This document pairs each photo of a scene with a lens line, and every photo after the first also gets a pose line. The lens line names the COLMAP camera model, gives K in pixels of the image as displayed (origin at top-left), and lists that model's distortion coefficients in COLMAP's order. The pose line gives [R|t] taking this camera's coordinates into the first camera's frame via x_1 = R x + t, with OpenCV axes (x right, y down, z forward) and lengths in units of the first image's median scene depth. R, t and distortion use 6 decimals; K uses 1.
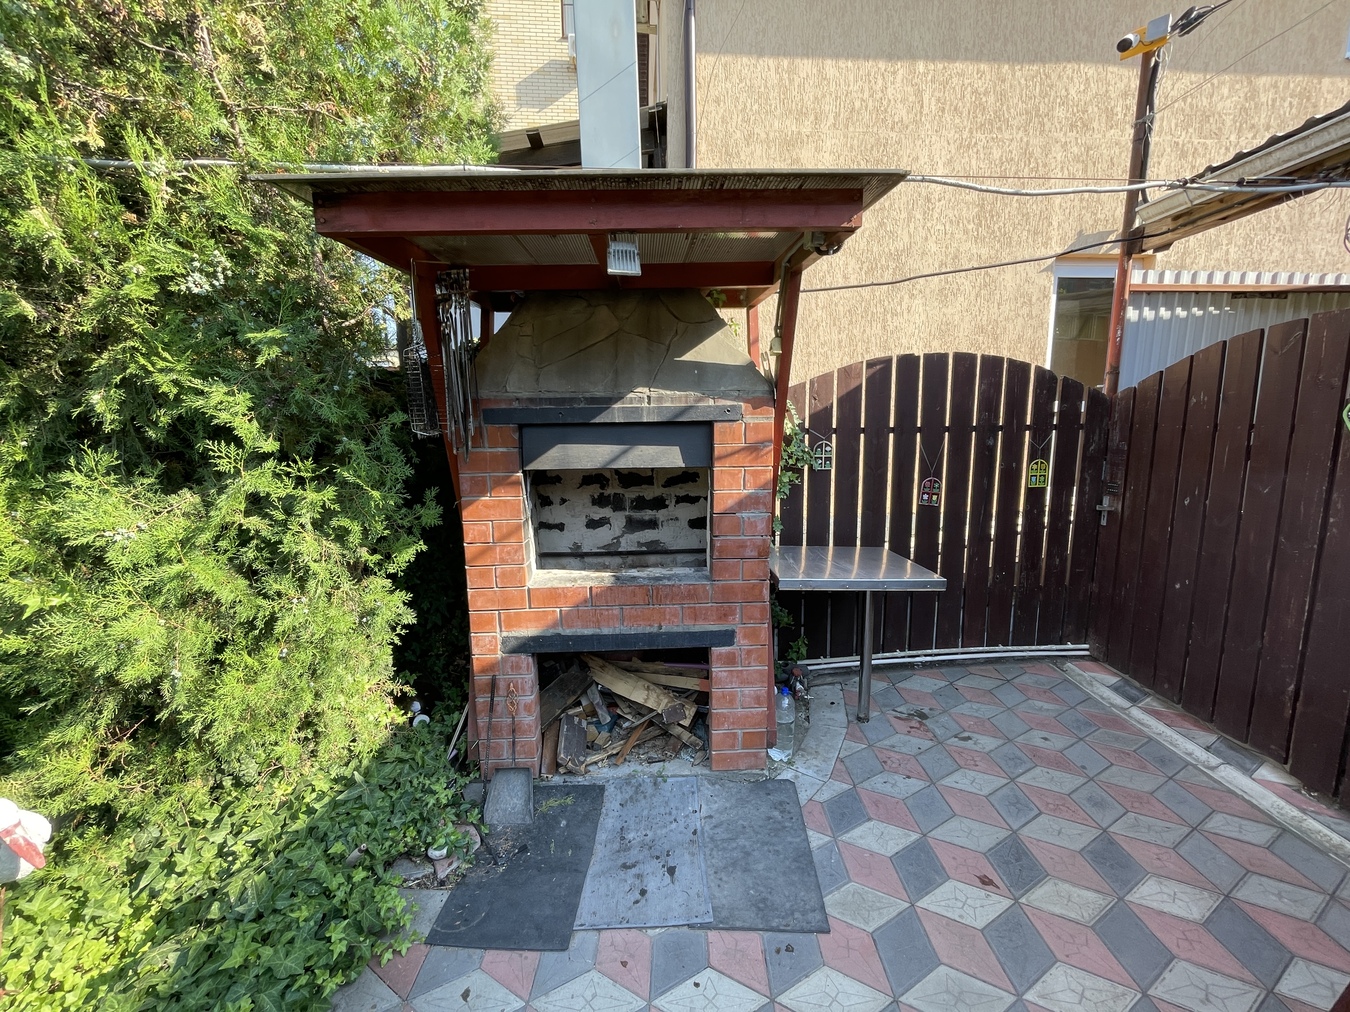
lens RADIAL K [[547.5, 0, 679.4], [0, 547.5, 501.8], [0, 0, 1]] dist [0.000277, -0.000425]
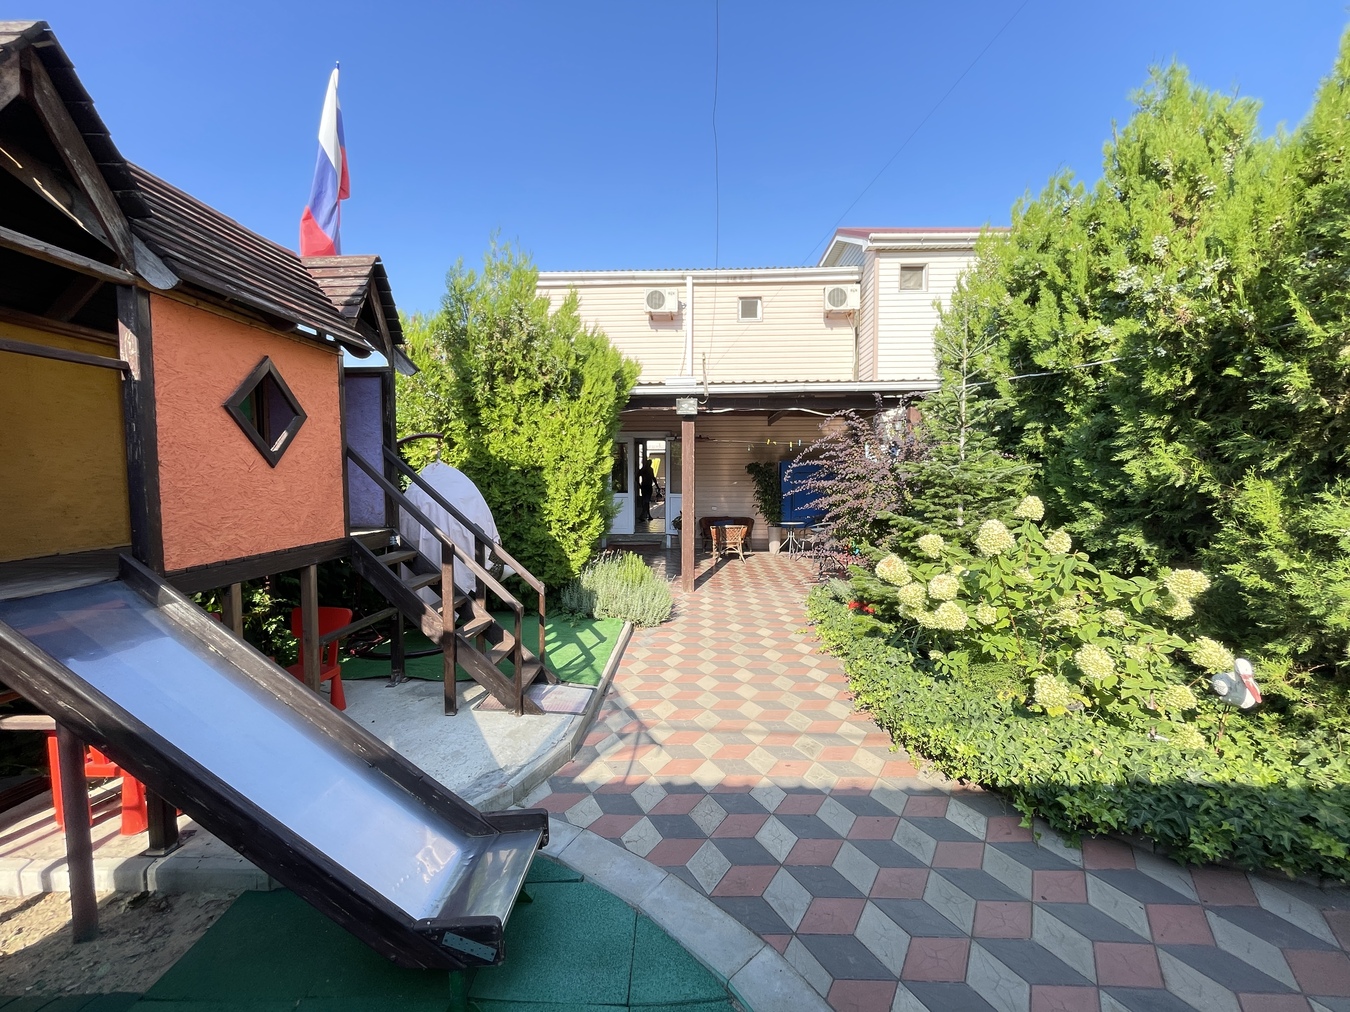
lens RADIAL K [[547.5, 0, 668.7], [0, 547.5, 509.7], [0, 0, 1]] dist [0.000277, -0.000425]
pose [[-0.056069, 0.065065, -0.996305, 0.672857], [-0.150705, 0.985890, 0.072866, 0.172090], [0.986987, 0.154234, -0.045472, -0.887069]]
